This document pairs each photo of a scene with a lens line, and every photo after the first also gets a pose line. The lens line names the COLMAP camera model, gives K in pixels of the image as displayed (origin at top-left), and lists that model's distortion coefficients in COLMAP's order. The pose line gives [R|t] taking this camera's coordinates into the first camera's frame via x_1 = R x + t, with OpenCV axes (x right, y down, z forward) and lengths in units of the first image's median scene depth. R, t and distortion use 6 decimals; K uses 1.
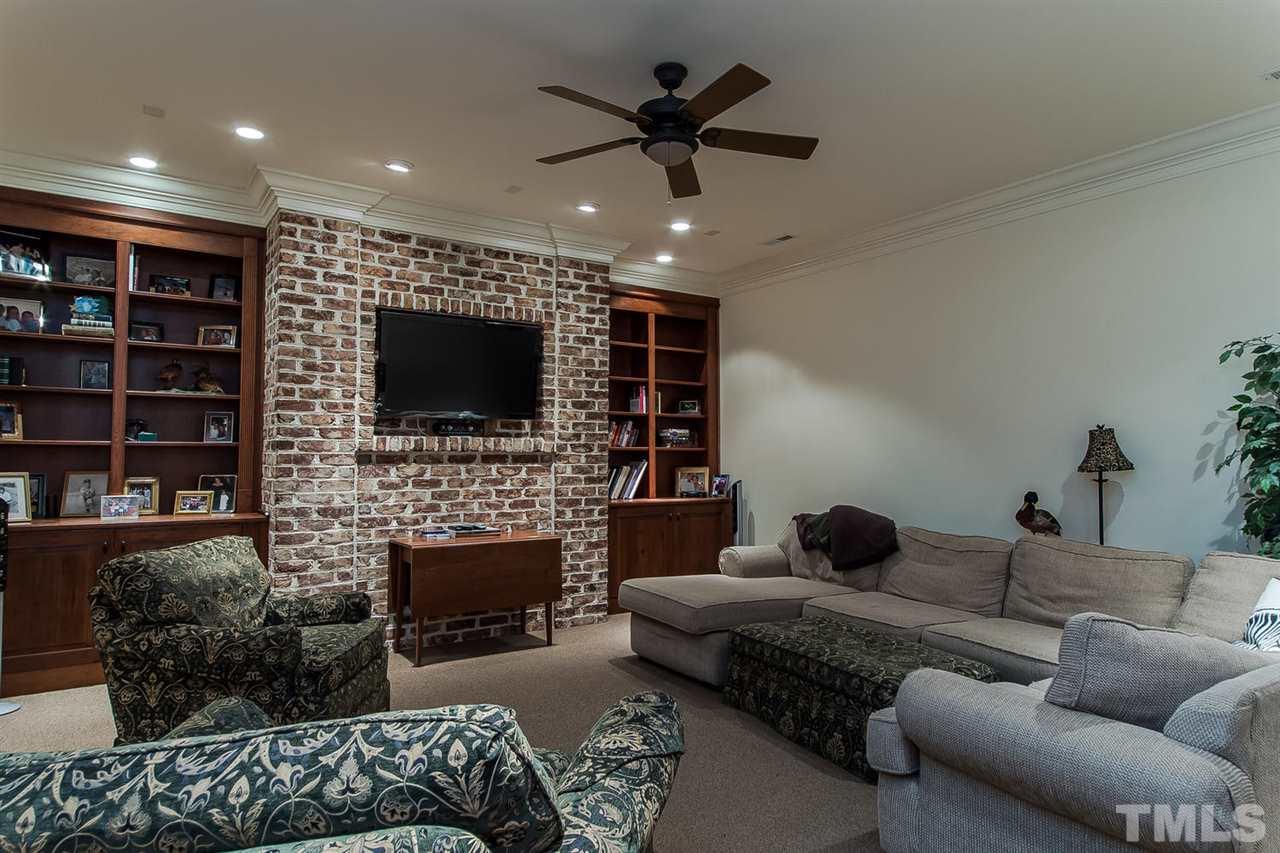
lens RADIAL K [[732.2, 0, 641.1], [0, 732.2, 429.0], [0, 0, 1]] dist [0.006746, 0.000685]
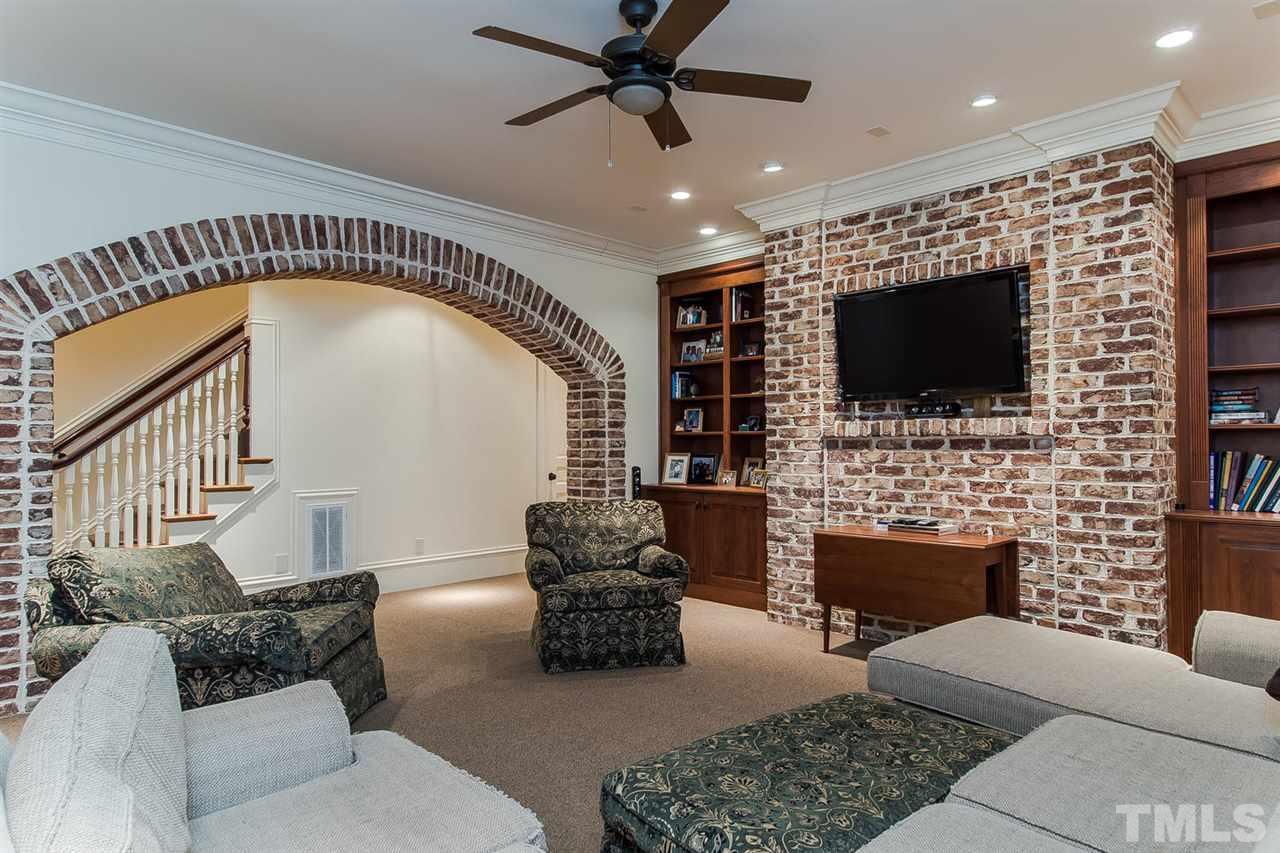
lens RADIAL K [[732.2, 0, 640.9], [0, 732.2, 429.5], [0, 0, 1]] dist [0.006746, 0.000685]
pose [[0.217643, -0.020038, -0.975823, 0.543240], [0.041654, 0.999069, -0.011225, 0.018821], [0.975139, -0.038204, 0.218275, 0.477278]]
